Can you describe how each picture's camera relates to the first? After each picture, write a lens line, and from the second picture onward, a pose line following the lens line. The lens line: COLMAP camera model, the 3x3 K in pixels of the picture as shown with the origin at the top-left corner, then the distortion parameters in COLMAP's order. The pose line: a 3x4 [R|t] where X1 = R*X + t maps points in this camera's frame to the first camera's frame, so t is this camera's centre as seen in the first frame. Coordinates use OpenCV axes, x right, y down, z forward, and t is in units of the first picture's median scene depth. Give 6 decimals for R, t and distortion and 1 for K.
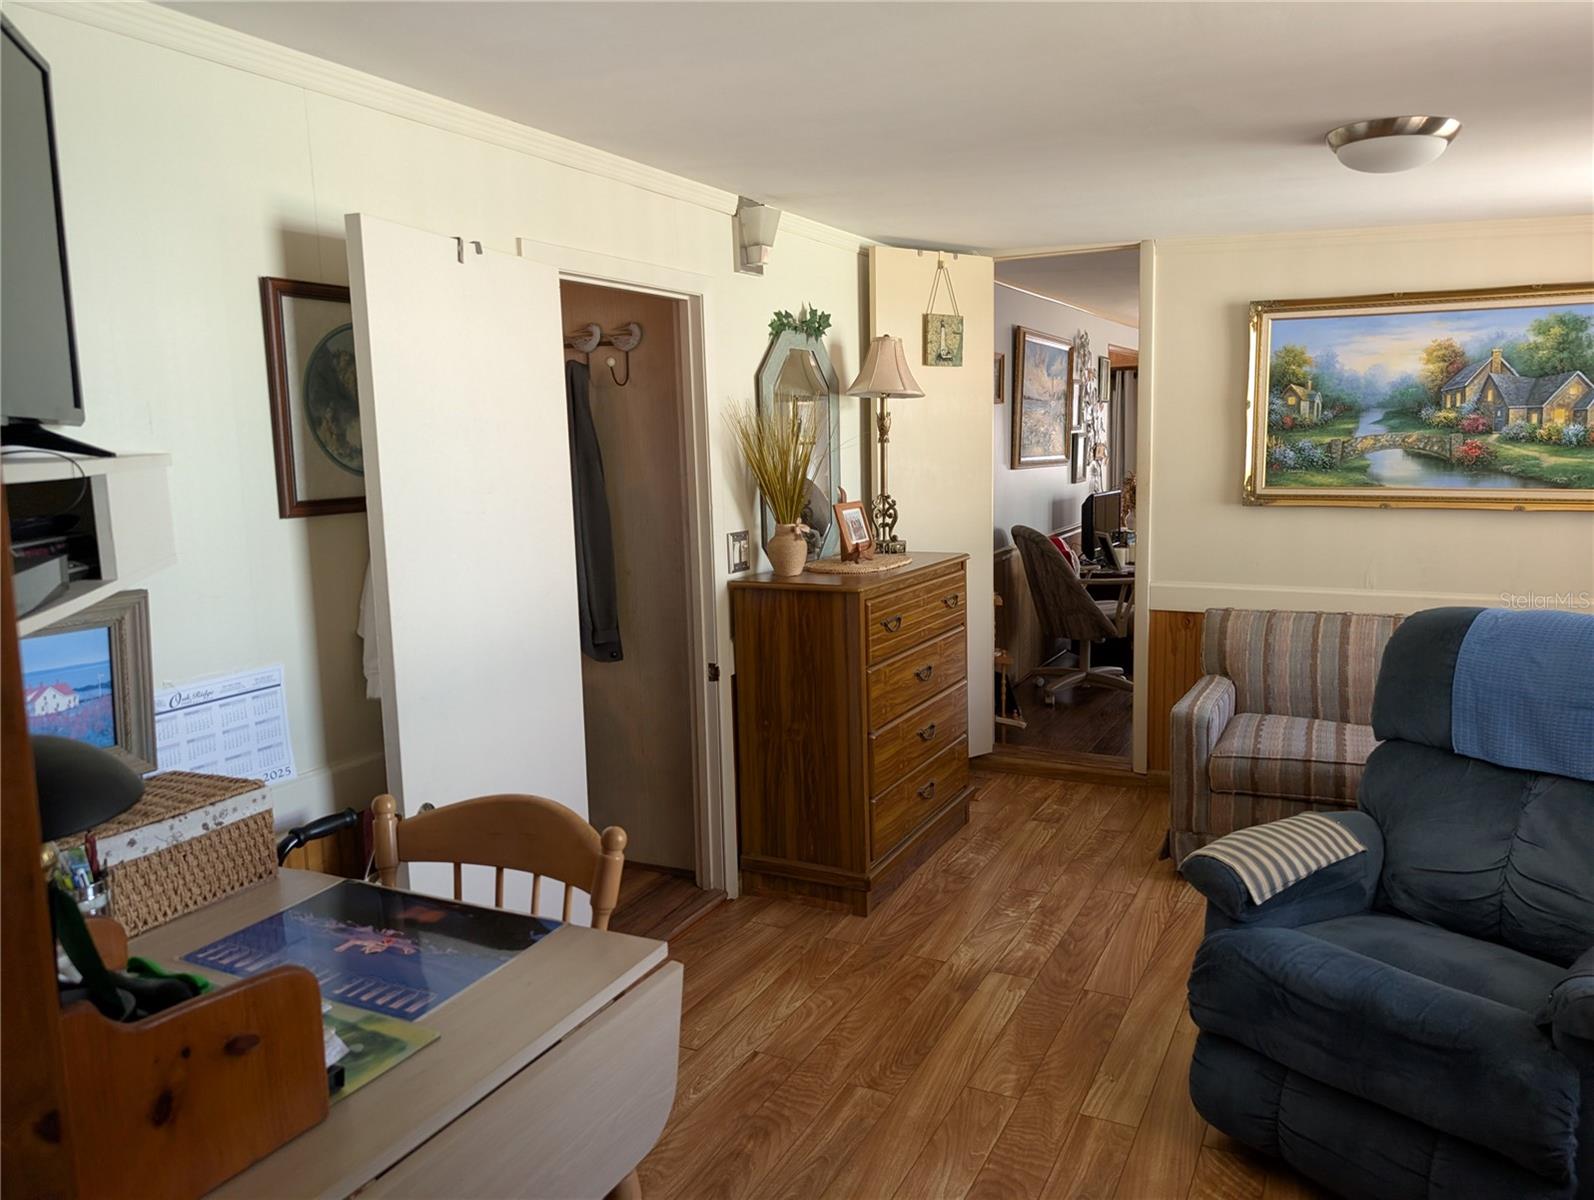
lens RADIAL K [[1142.7, 0, 824.0], [0, 1142.7, 591.6], [0, 0, 1]] dist [0.025607, -0.027570]
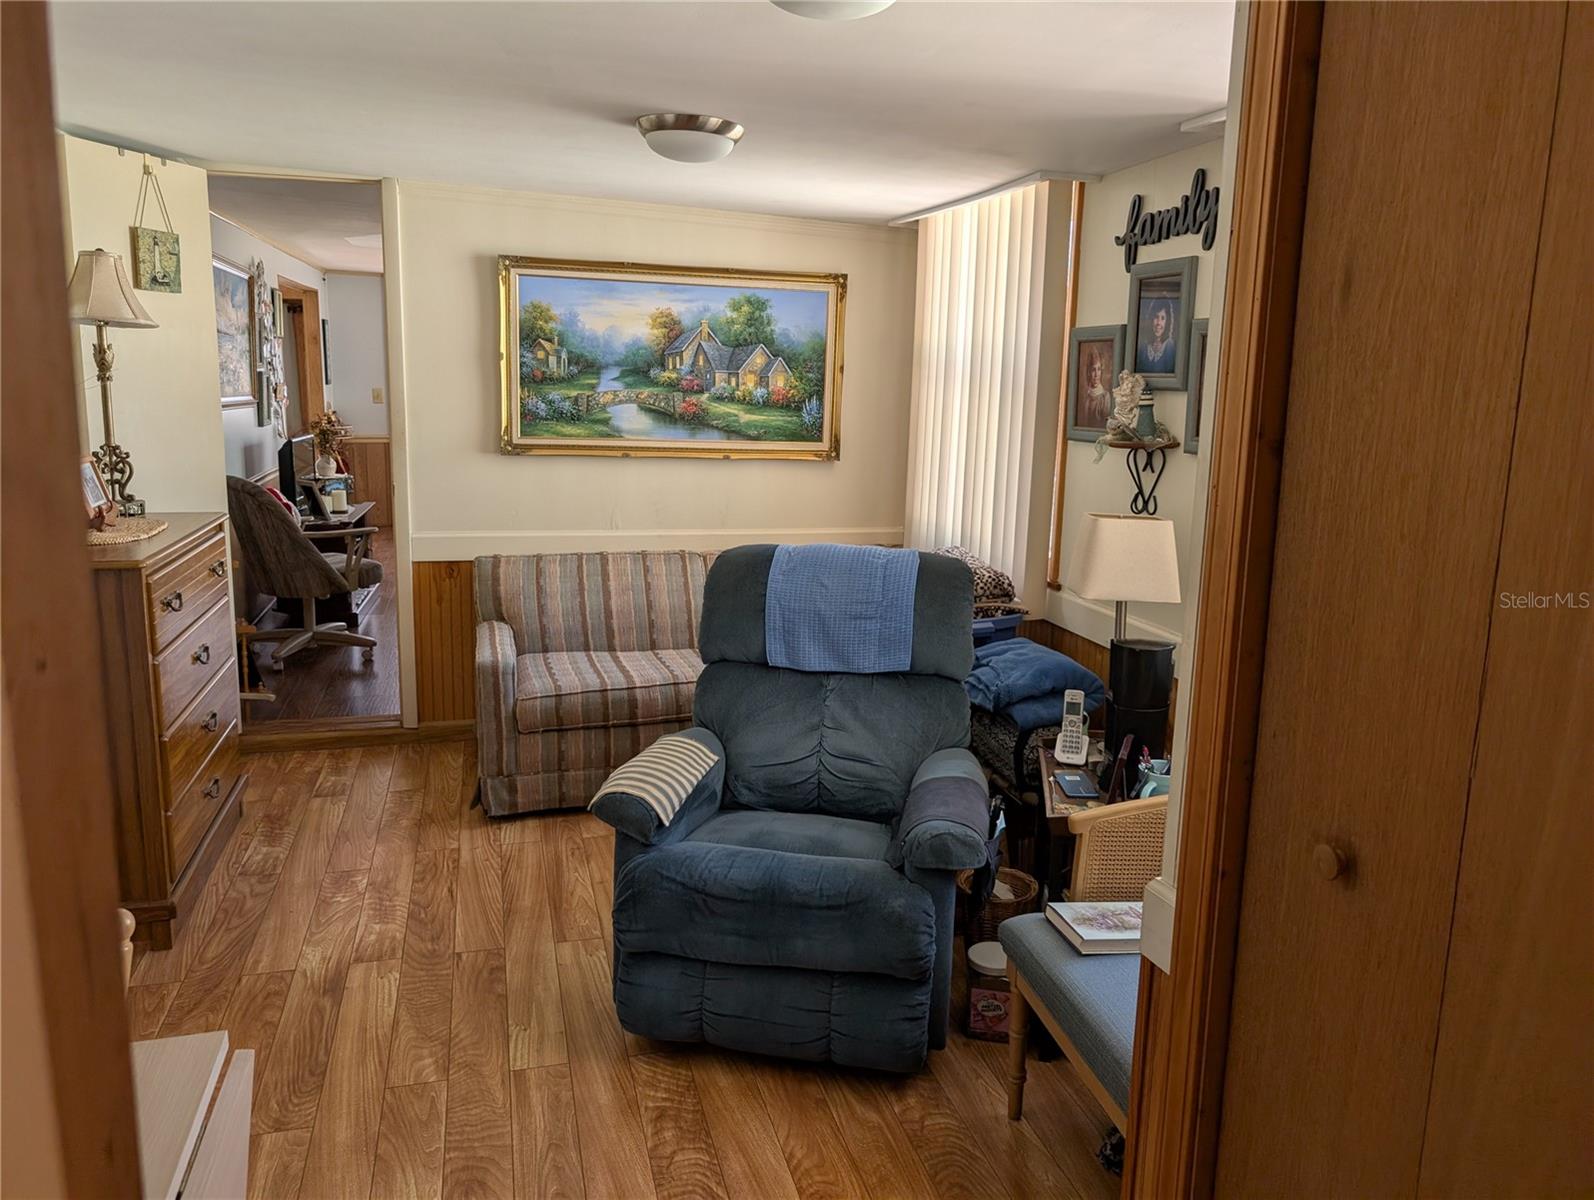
lens RADIAL K [[1142.7, 0, 789.8], [0, 1142.7, 584.6], [0, 0, 1]] dist [0.025607, -0.027570]
pose [[0.749832, -0.083524, 0.656335, -0.197620], [0.052283, 0.996378, 0.067066, -0.022072], [-0.659559, -0.015973, 0.751483, 0.081086]]
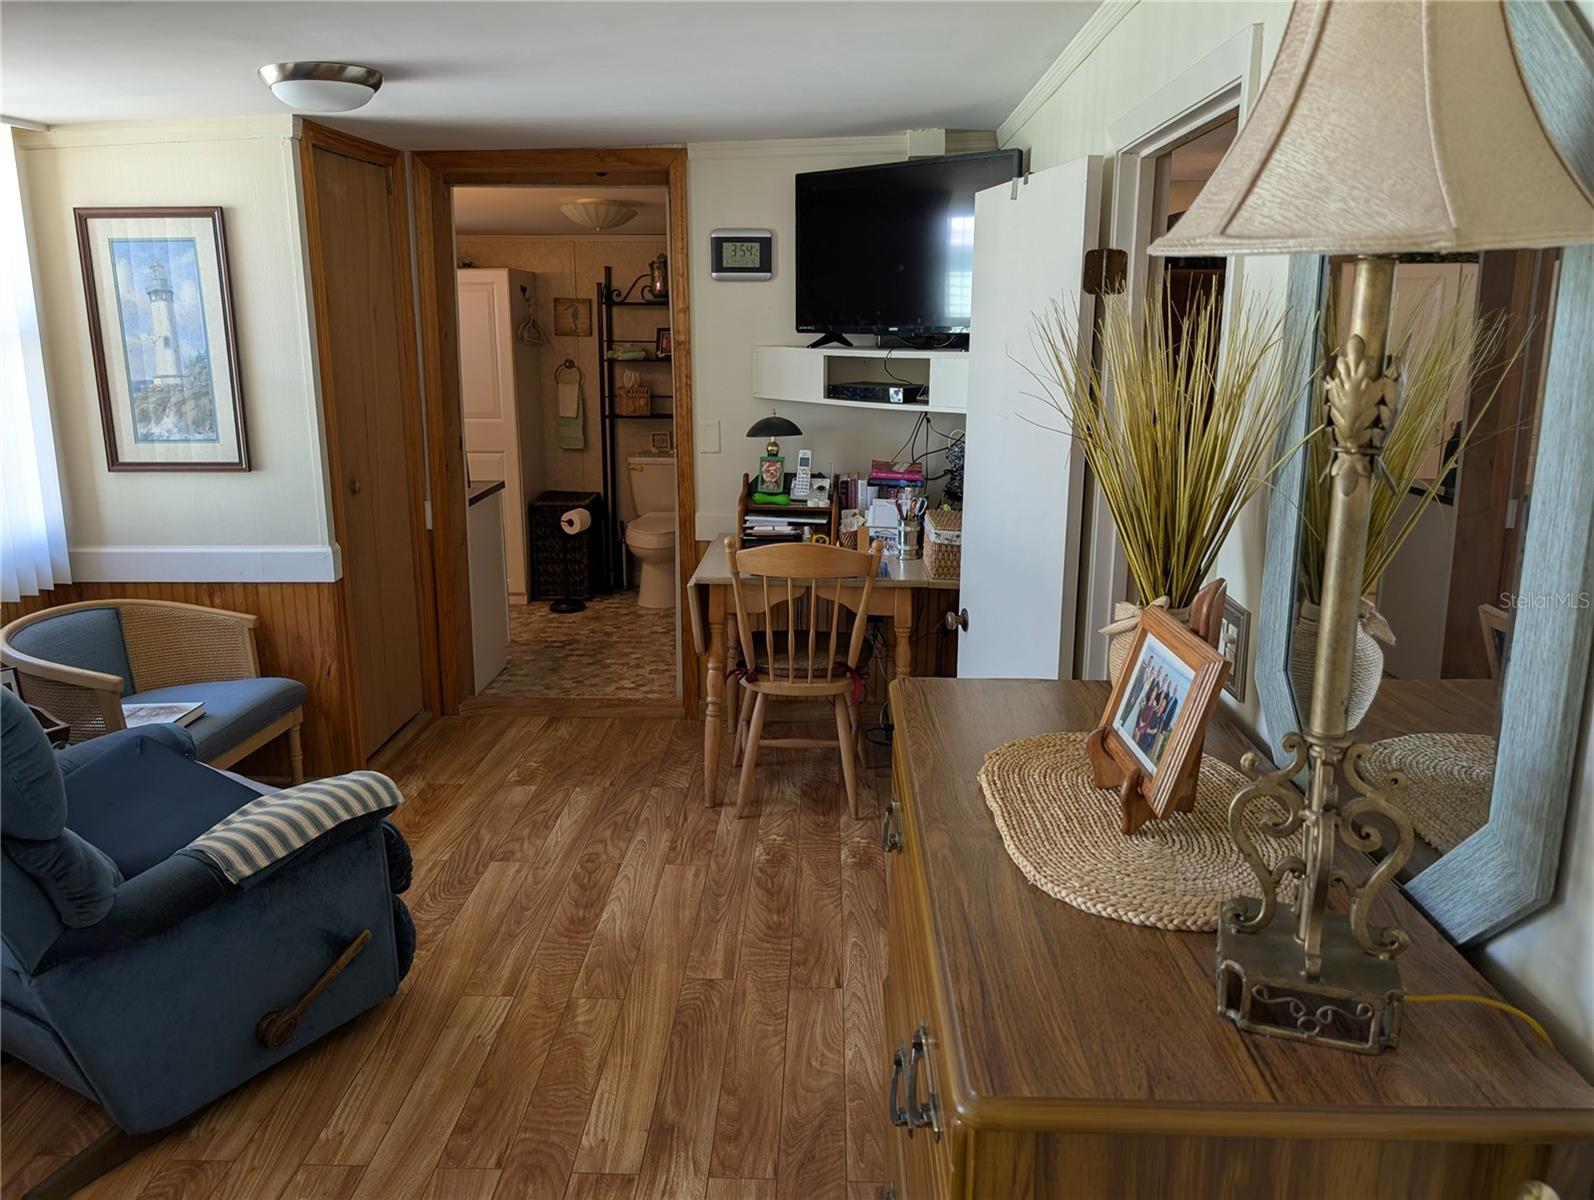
lens RADIAL K [[1142.7, 0, 800.7], [0, 1142.7, 584.1], [0, 0, 1]] dist [0.025607, -0.027570]
pose [[-0.904729, 0.115704, -0.409973, 0.339788], [-0.041982, 0.933504, 0.356101, -0.277652], [0.423913, 0.339386, -0.839711, 1.709561]]
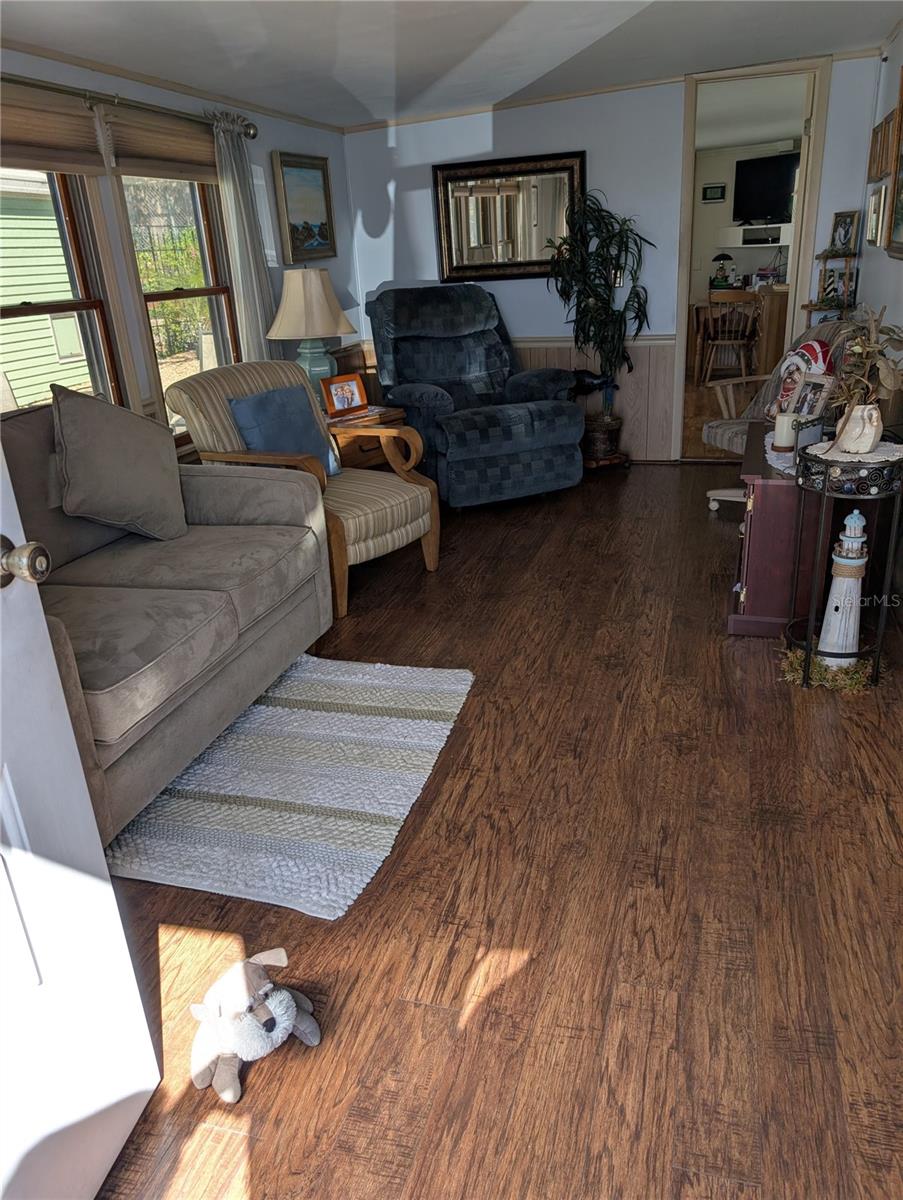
lens RADIAL K [[862.6, 0, 469.4], [0, 862.6, 612.1], [0, 0, 1]] dist [0.017936, -0.019816]
pose [[-0.978373, 0.139953, -0.152316, 1.431651], [0.042974, 0.857818, 0.512155, -0.512866], [0.202337, 0.494532, -0.845280, 3.737333]]
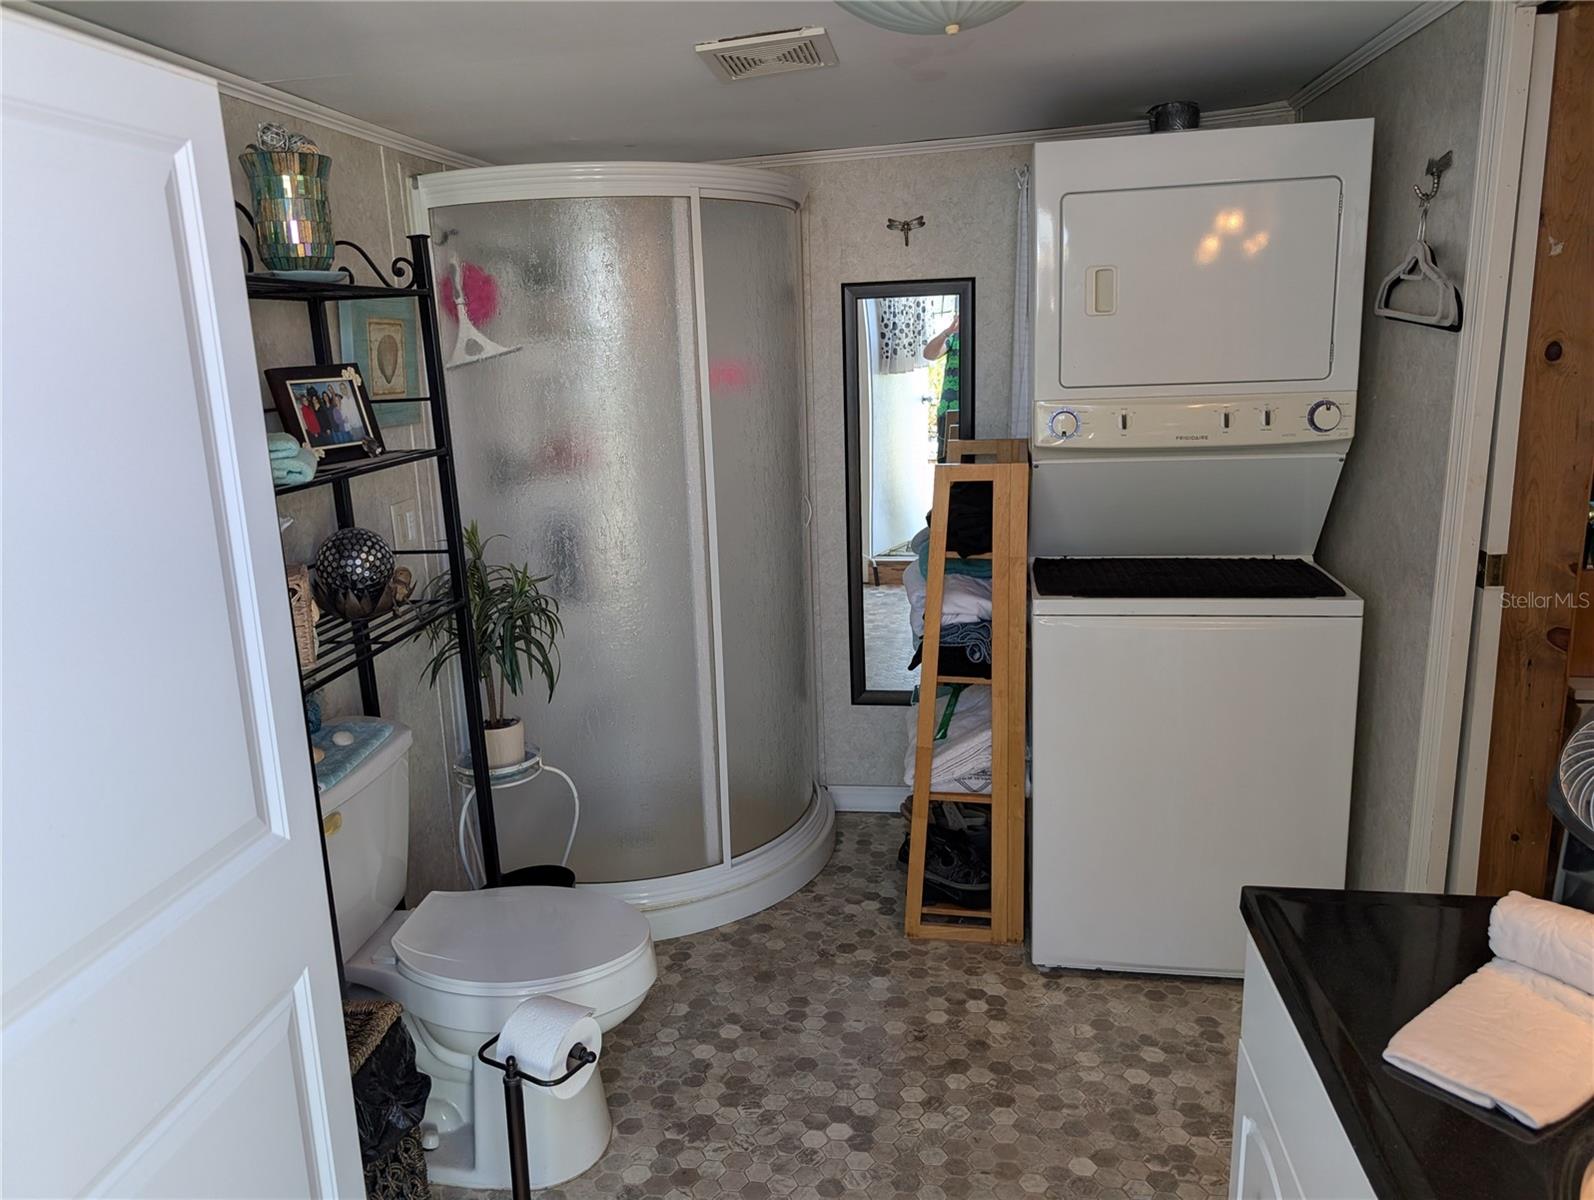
lens RADIAL K [[1142.7, 0, 783.5], [0, 1142.7, 589.1], [0, 0, 1]] dist [0.025607, -0.027570]
pose [[0.317847, 0.211263, -0.924306, 0.379078], [-0.101272, 0.976848, 0.188447, 0.043550], [0.942718, 0.033709, 0.331883, -0.506320]]
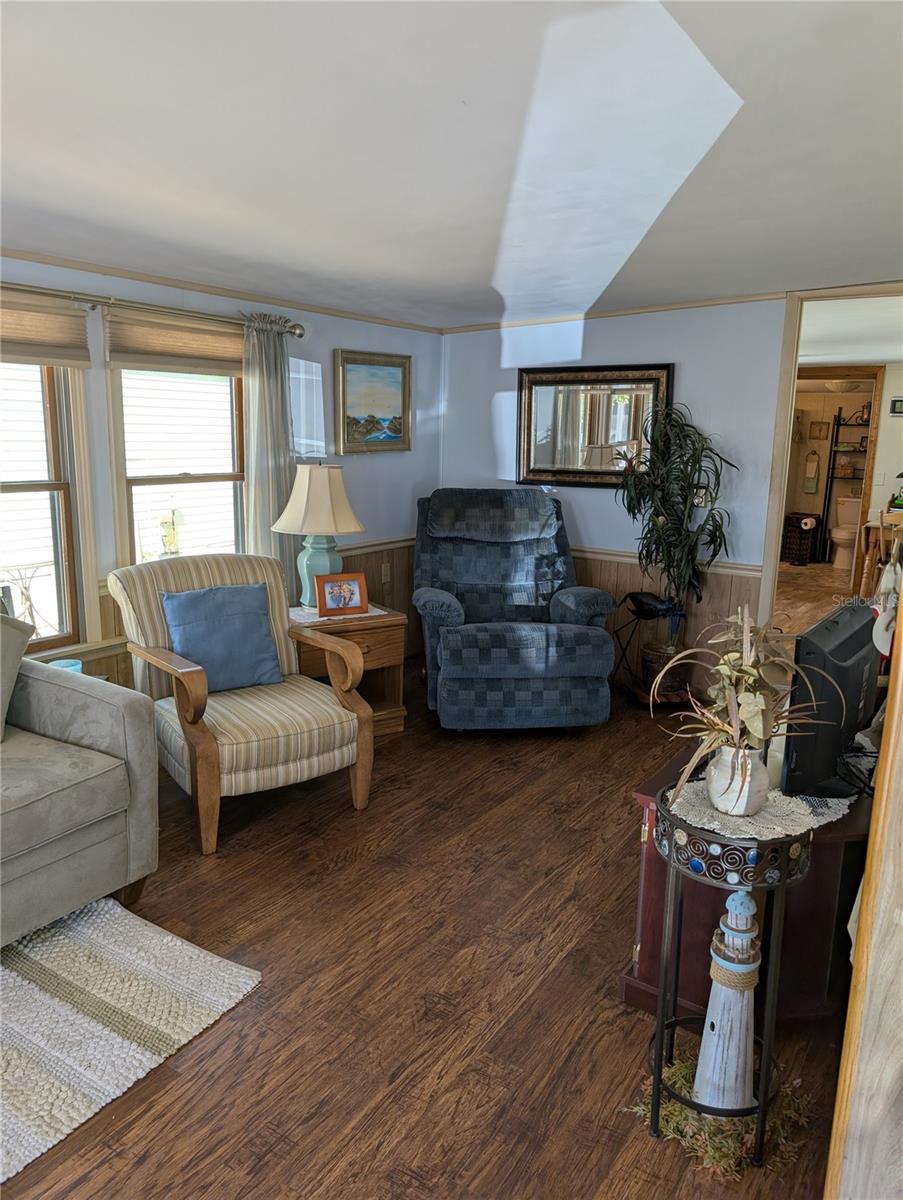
lens RADIAL K [[862.6, 0, 462.3], [0, 862.6, 602.1], [0, 0, 1]] dist [0.017936, -0.019816]
pose [[-0.994633, -0.020885, 0.101335, 0.955097], [0.013952, 0.943398, 0.331370, -0.527410], [-0.102519, 0.331006, -0.938043, 3.500432]]
